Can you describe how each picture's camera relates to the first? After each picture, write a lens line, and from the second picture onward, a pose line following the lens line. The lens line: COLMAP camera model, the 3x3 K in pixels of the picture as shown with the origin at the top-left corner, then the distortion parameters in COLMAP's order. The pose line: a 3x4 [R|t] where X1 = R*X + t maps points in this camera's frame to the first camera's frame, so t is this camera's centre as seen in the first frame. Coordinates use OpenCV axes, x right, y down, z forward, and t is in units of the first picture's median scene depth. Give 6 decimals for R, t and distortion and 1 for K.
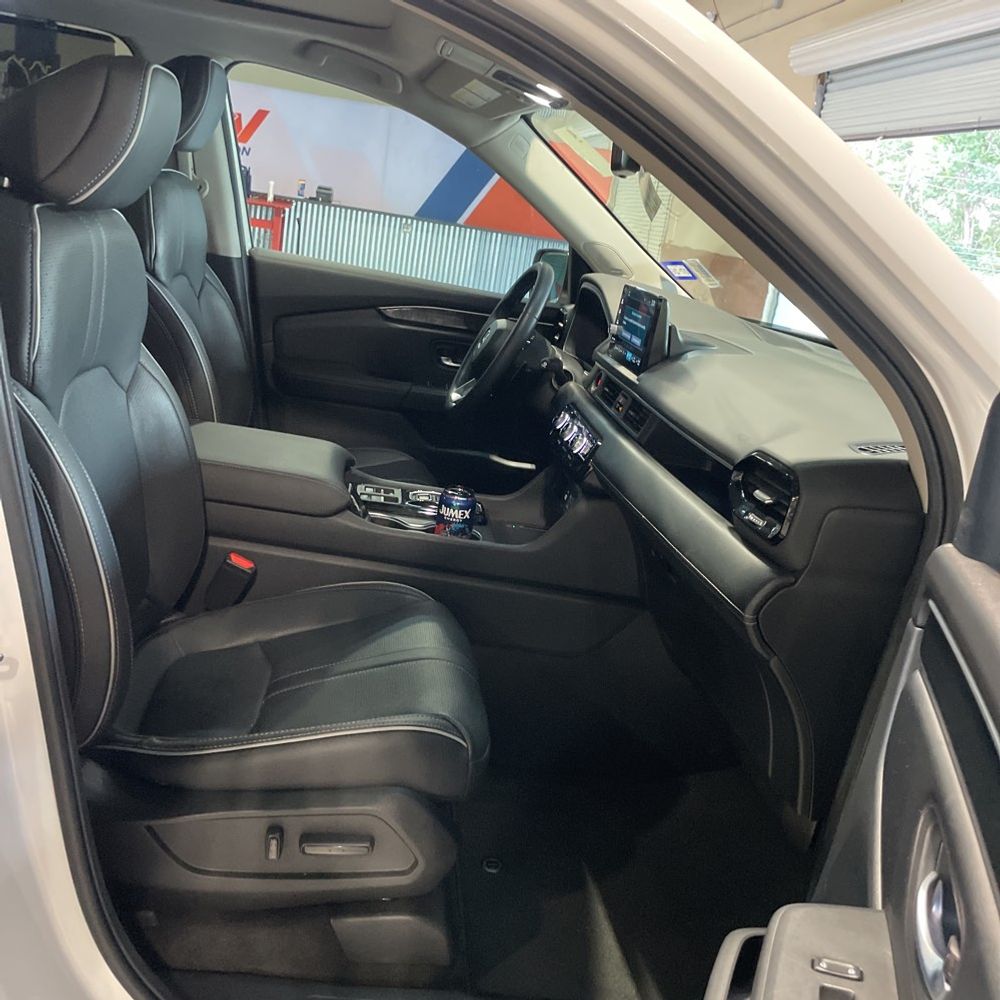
lens RADIAL K [[998.8, 0, 500.0], [0, 998.8, 500.0], [0, 0, 1]] dist [0.096491, -0.126360]
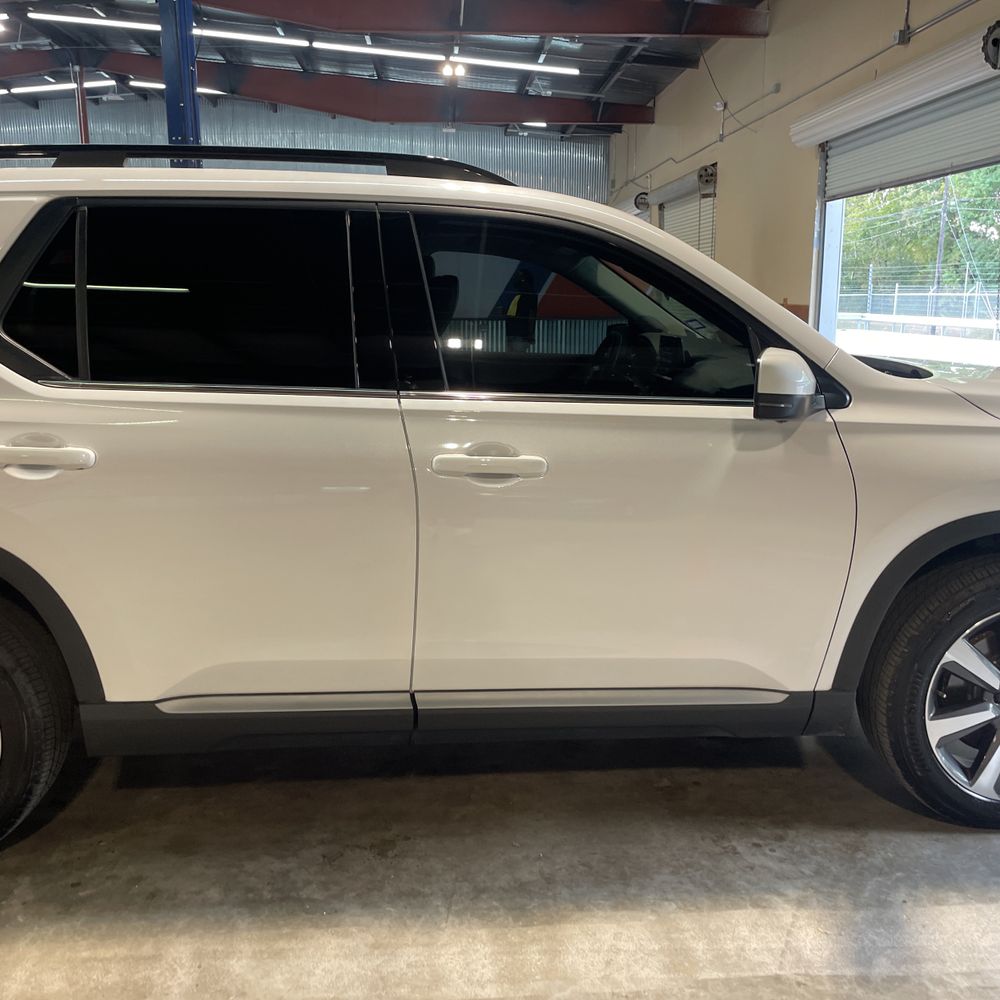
lens RADIAL K [[998.8, 0, 500.0], [0, 998.8, 500.0], [0, 0, 1]] dist [0.096491, -0.126360]
pose [[0.986512, -0.143024, -0.079613, -0.011831], [0.135671, 0.986549, -0.091186, 0.039076], [0.091584, 0.079155, 0.992646, -0.154116]]
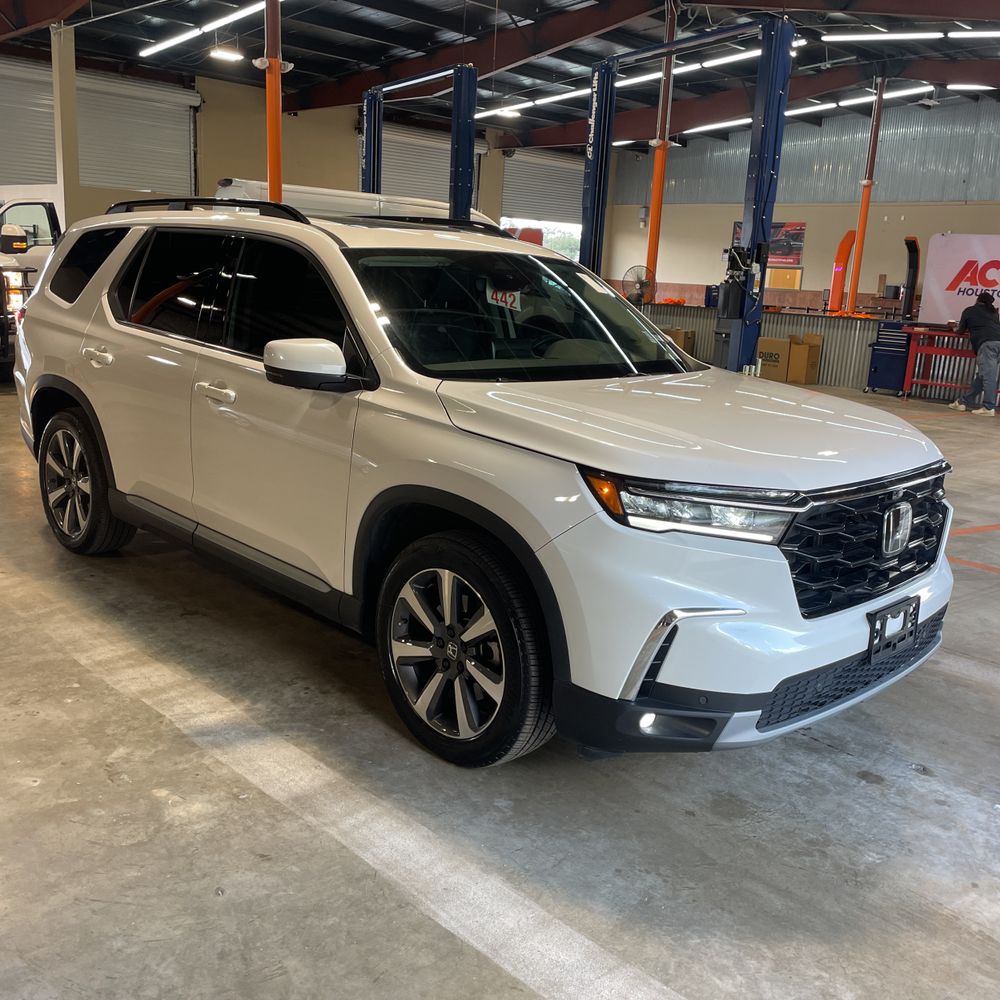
lens RADIAL K [[1001.3, 0, 493.5], [0, 1001.3, 484.2], [0, 0, 1]] dist [0.085976, -0.117825]
pose [[0.618614, 0.049140, -0.784157, 0.327306], [-0.181910, 0.979882, -0.082101, 0.055696], [0.764347, 0.193434, 0.615108, -0.075358]]
